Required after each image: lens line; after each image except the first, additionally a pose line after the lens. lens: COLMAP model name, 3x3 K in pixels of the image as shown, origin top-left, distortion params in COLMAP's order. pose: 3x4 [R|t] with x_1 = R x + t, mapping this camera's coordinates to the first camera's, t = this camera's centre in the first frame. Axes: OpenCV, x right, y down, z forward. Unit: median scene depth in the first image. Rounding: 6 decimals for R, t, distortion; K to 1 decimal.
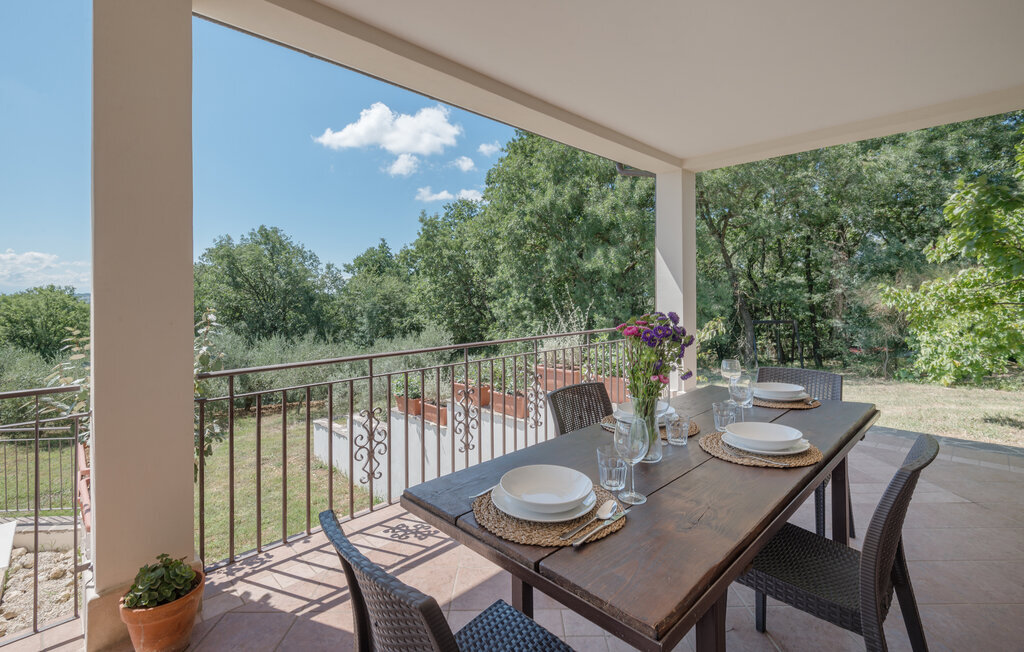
lens RADIAL K [[467.0, 0, 514.9], [0, 467.0, 293.7], [0, 0, 1]] dist [-0.004174, -0.004847]
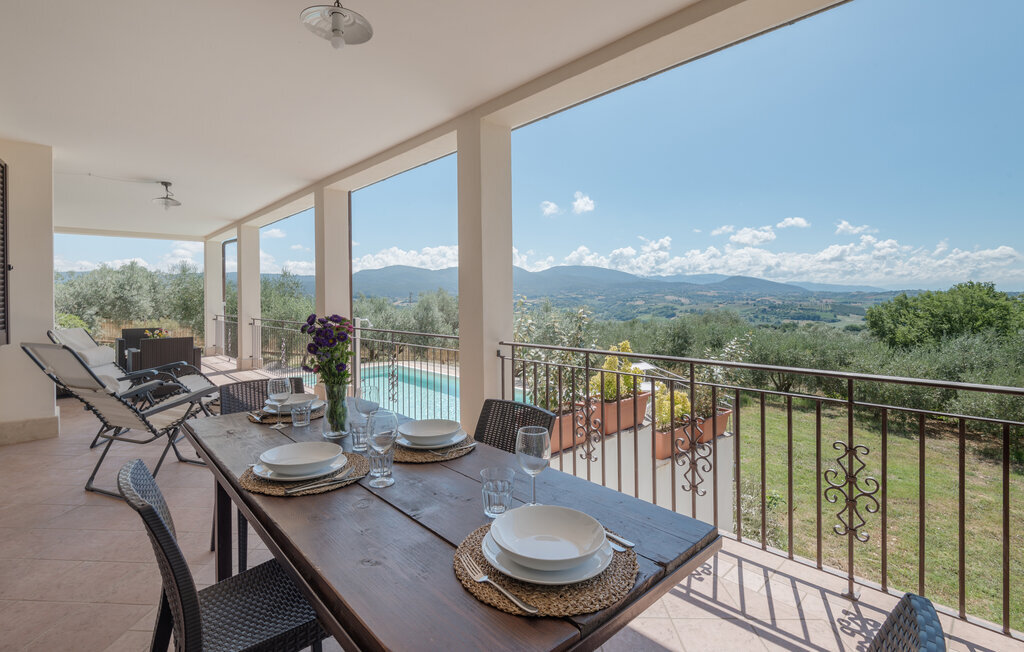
lens RADIAL K [[467.0, 0, 509.9], [0, 467.0, 297.3], [0, 0, 1]] dist [-0.004174, -0.004847]
pose [[-0.028812, 0.005877, -0.999568, 0.466513], [0.009914, 0.999935, 0.005593, -0.001023], [0.999536, -0.009749, -0.028869, 0.478369]]
